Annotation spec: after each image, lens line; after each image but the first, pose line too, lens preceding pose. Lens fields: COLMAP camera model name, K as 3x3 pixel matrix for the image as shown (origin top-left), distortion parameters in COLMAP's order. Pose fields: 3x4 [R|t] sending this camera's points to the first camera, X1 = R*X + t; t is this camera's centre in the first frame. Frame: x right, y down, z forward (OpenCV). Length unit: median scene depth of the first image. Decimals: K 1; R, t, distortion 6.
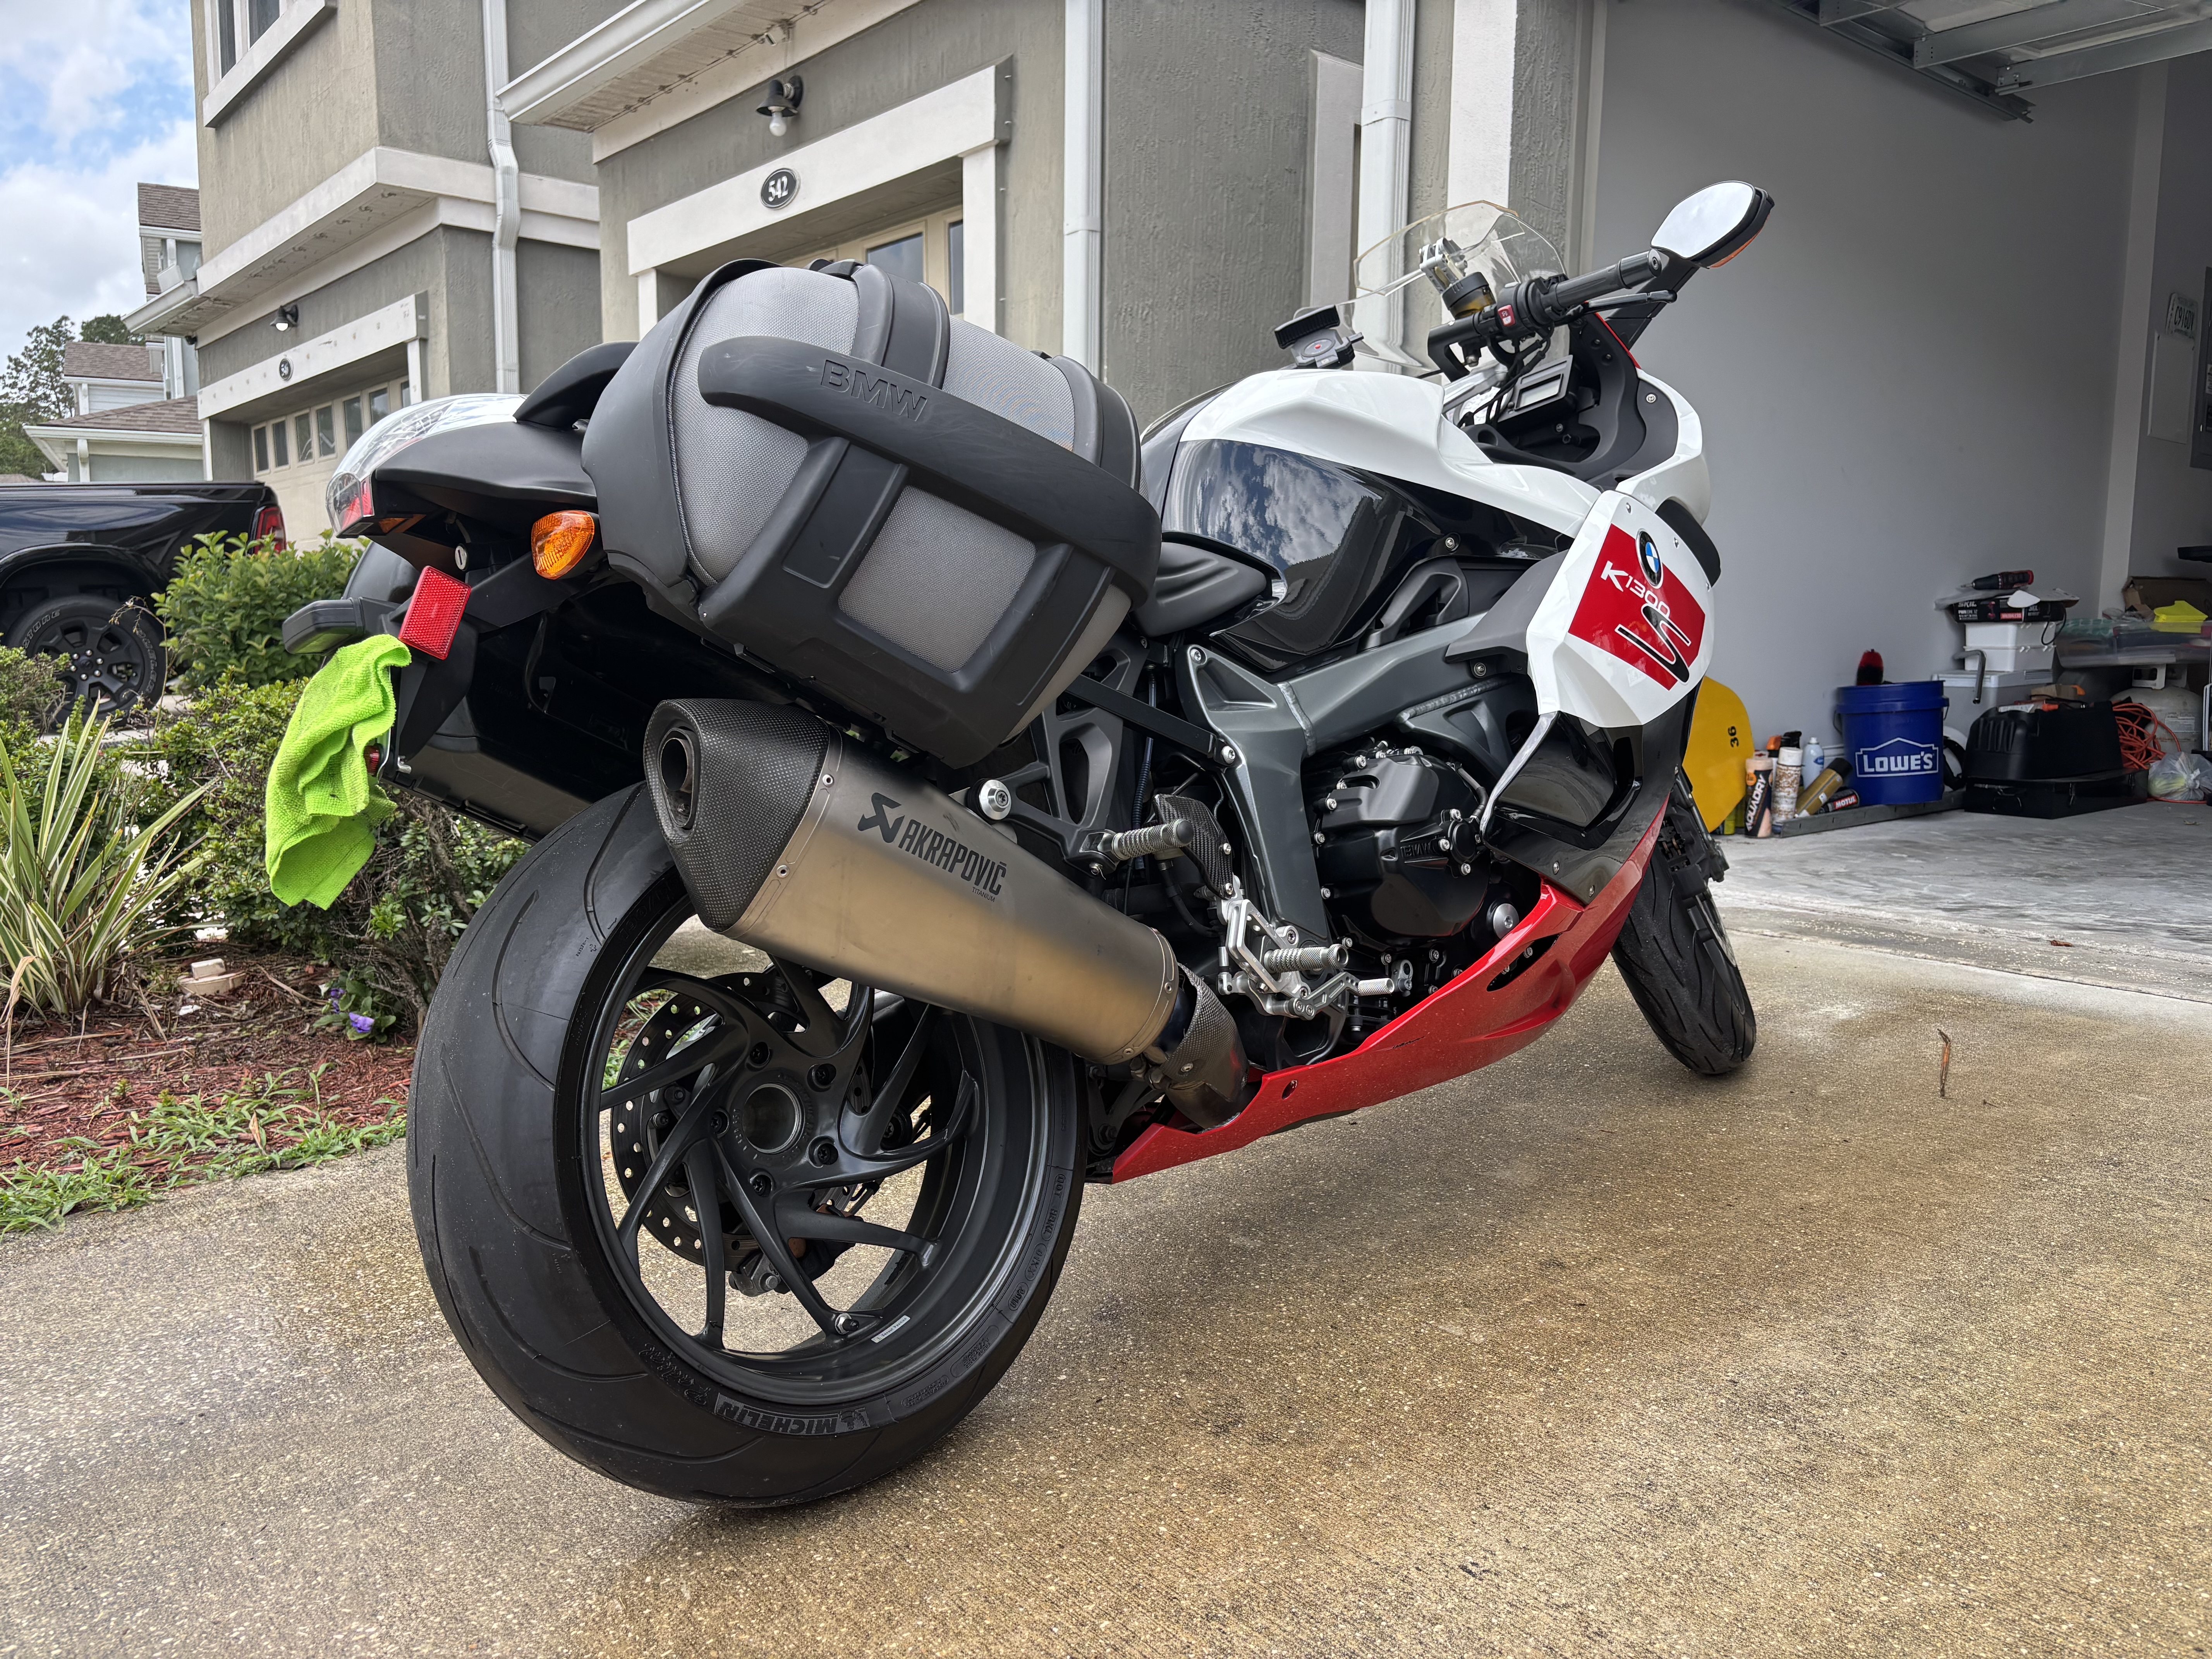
lens RADIAL K [[1690.8, 0, 1106.0], [0, 1690.8, 829.5], [0, 0, 1]] dist [0.016099, 0.001284]
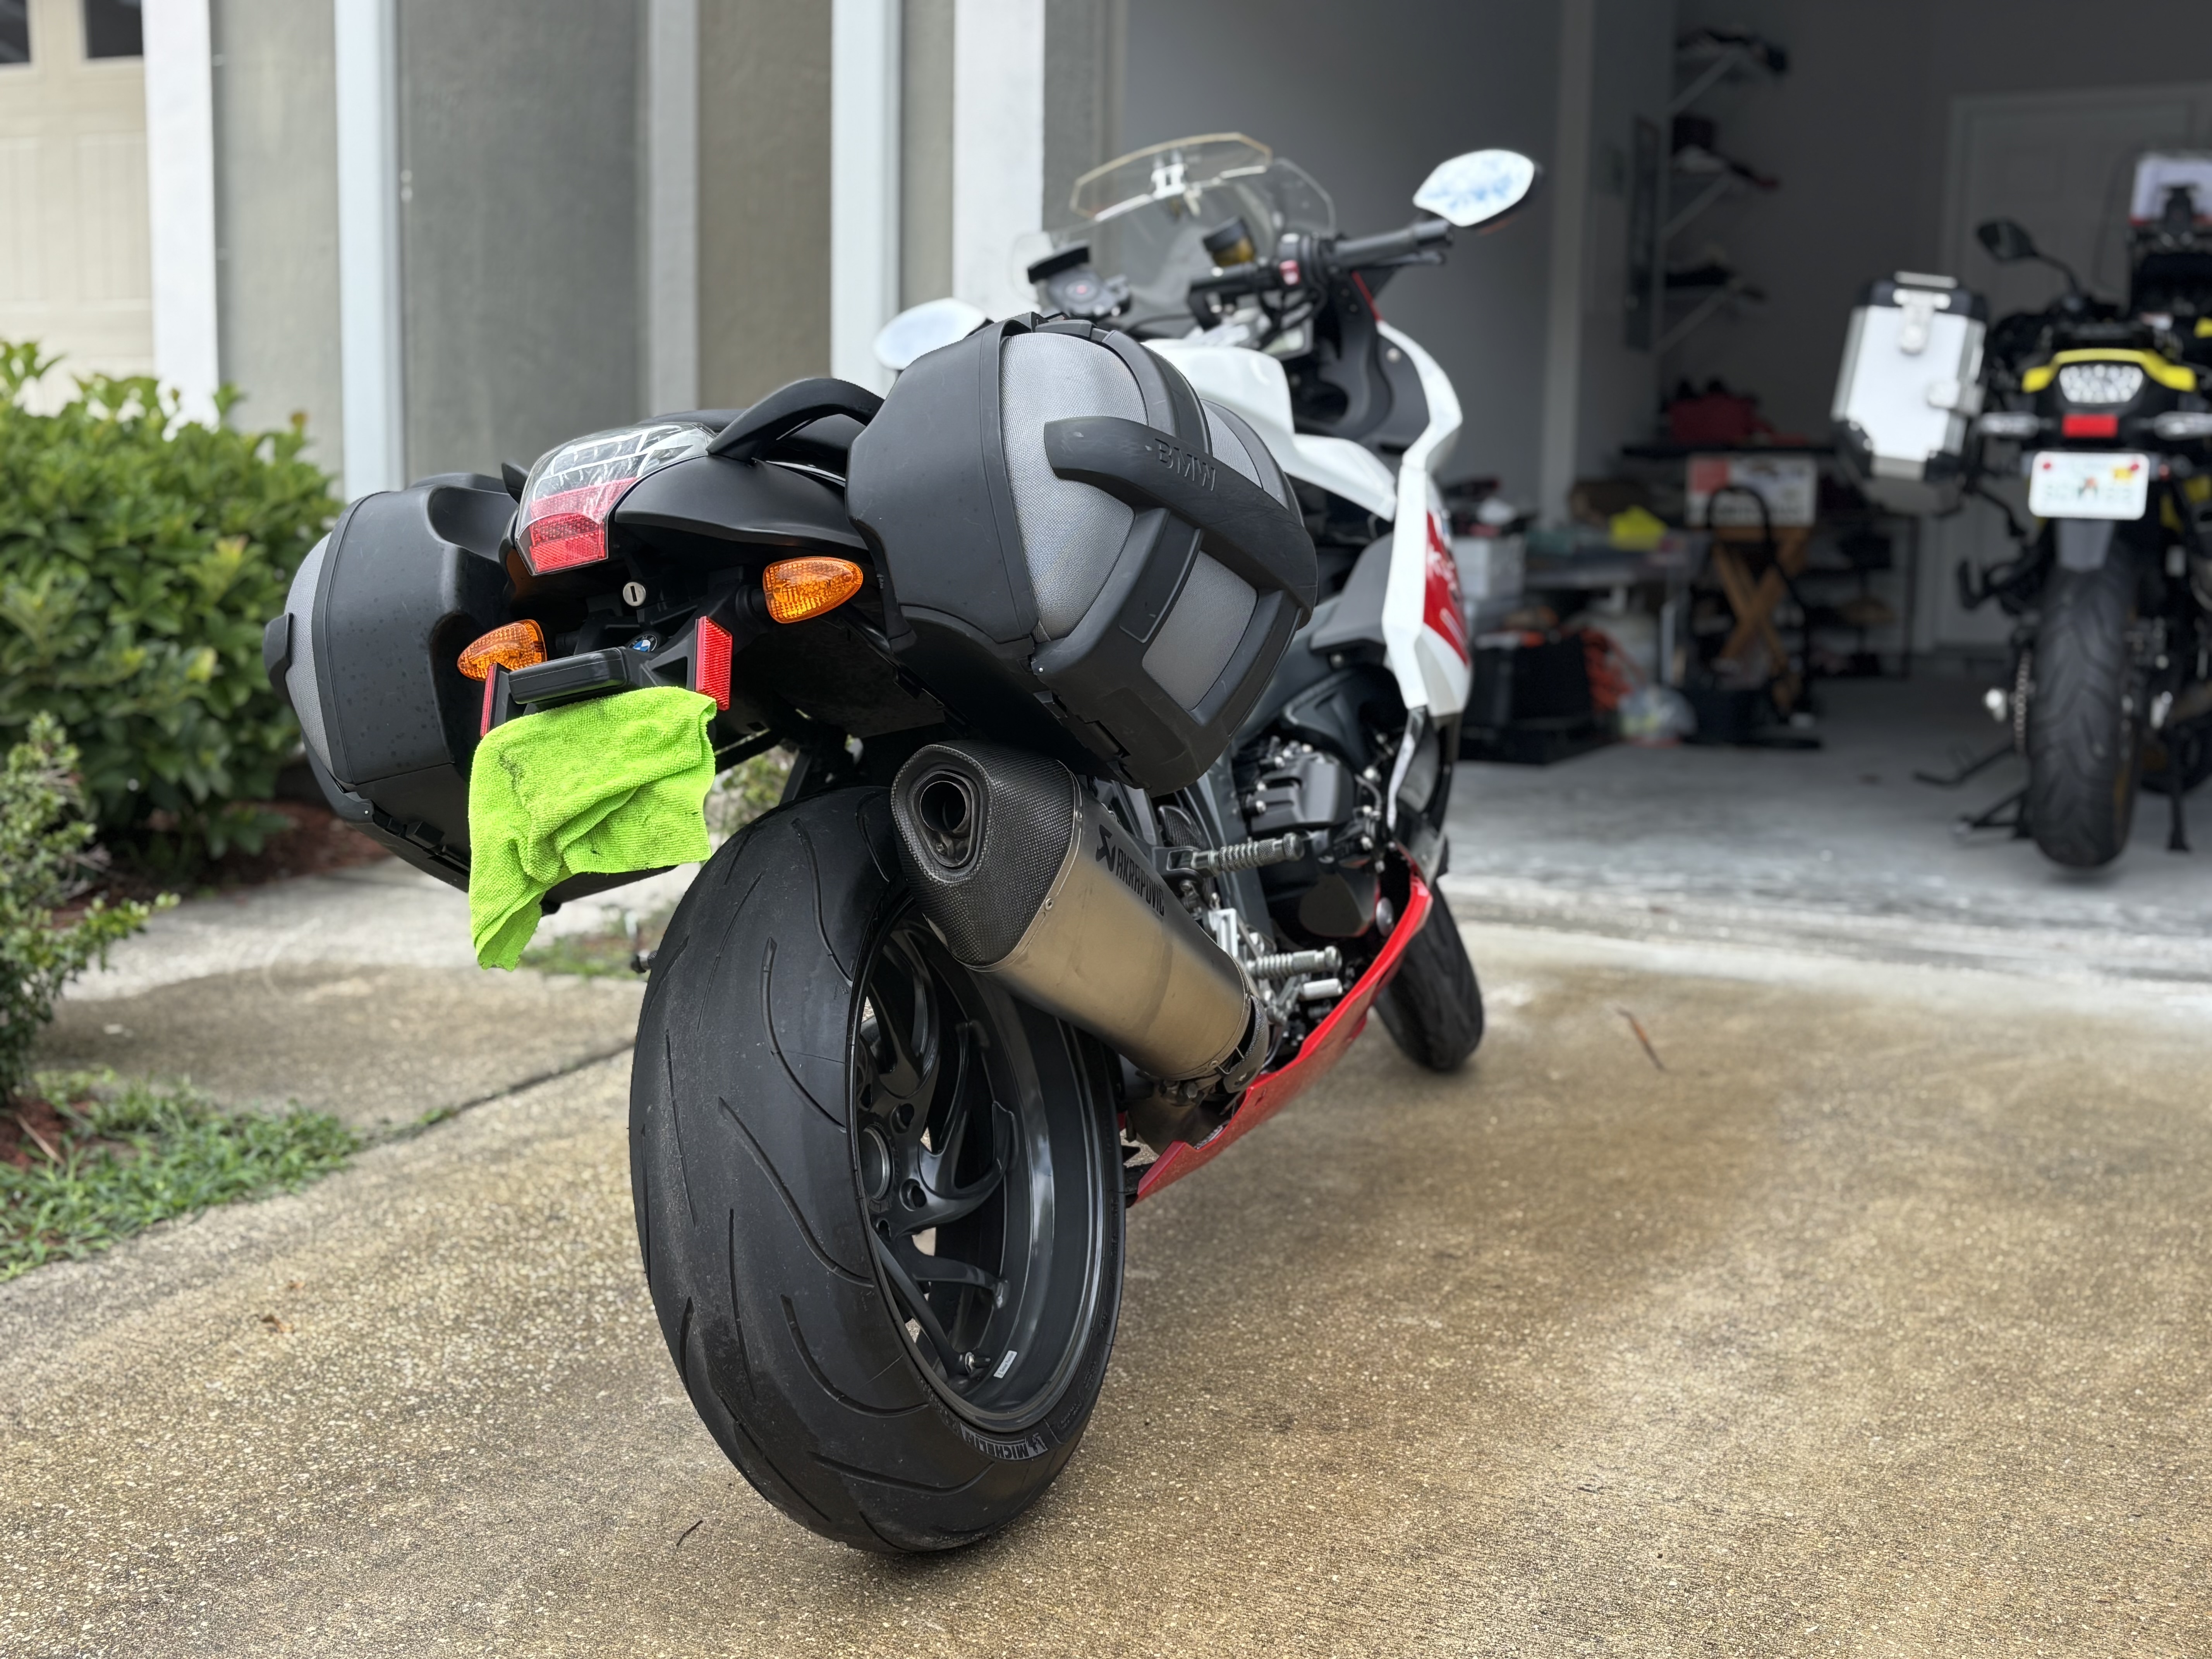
lens RADIAL K [[2569.0, 0, 1106.0], [0, 2569.0, 829.5], [0, 0, 1]] dist [0.284410, -1.098355]
pose [[0.910561, -0.045895, 0.410818, -0.522579], [0.040734, 0.998943, 0.021312, -0.034584], [-0.411362, -0.002672, 0.911468, -0.304719]]
